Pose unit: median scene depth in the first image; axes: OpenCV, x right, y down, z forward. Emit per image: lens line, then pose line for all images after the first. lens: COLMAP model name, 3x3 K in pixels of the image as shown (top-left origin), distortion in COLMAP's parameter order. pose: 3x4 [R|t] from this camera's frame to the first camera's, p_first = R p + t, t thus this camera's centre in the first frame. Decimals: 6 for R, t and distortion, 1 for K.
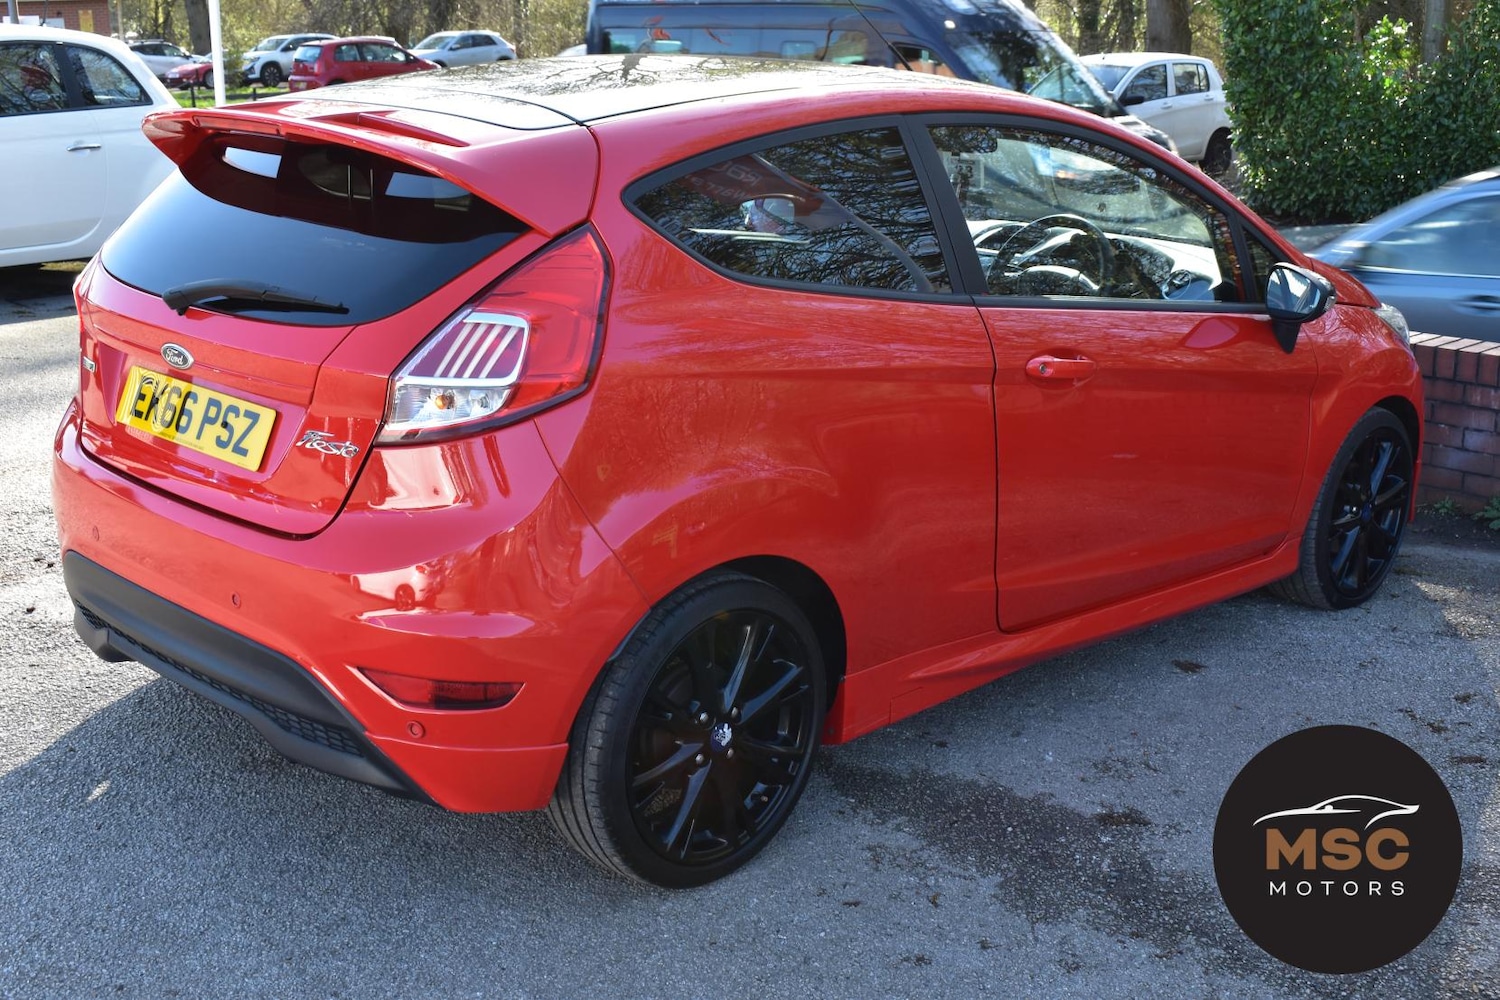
lens RADIAL K [[1857.2, 0, 757.8], [0, 1857.2, 467.2], [0, 0, 1]] dist [-0.054454, 0.000000]
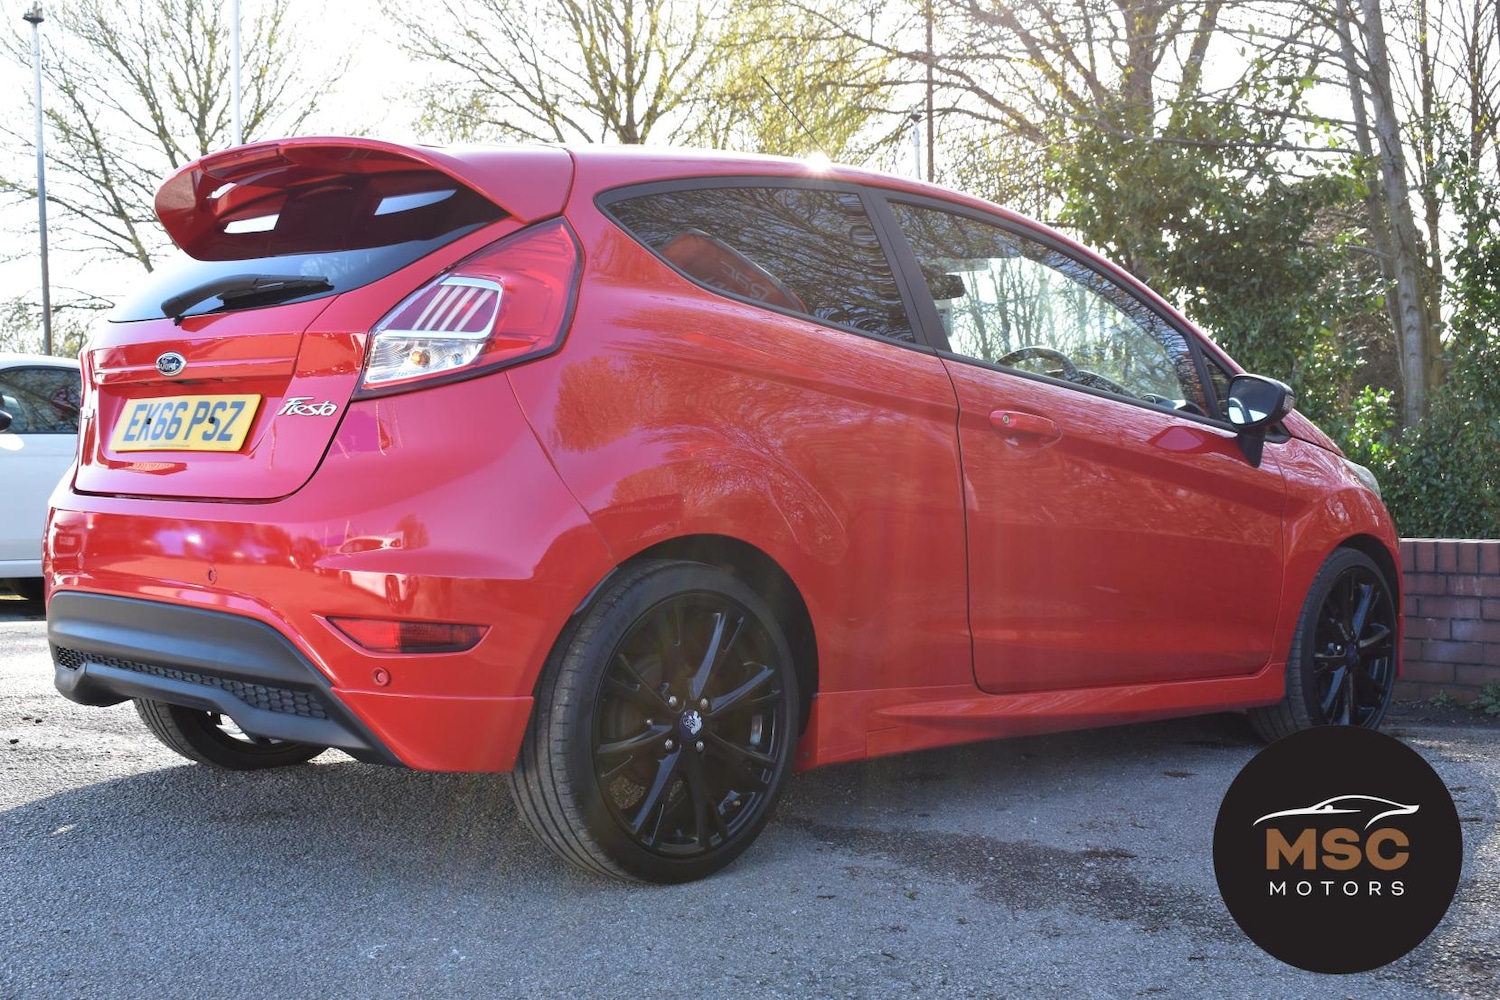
lens RADIAL K [[1857.2, 0, 761.3], [0, 1857.2, 506.4], [0, 0, 1]] dist [-0.054454, 0.000000]
pose [[0.999859, -0.014496, -0.008485, 0.027451], [0.011997, 0.969891, -0.243243, 0.268068], [0.011756, 0.243107, 0.969928, 0.007393]]
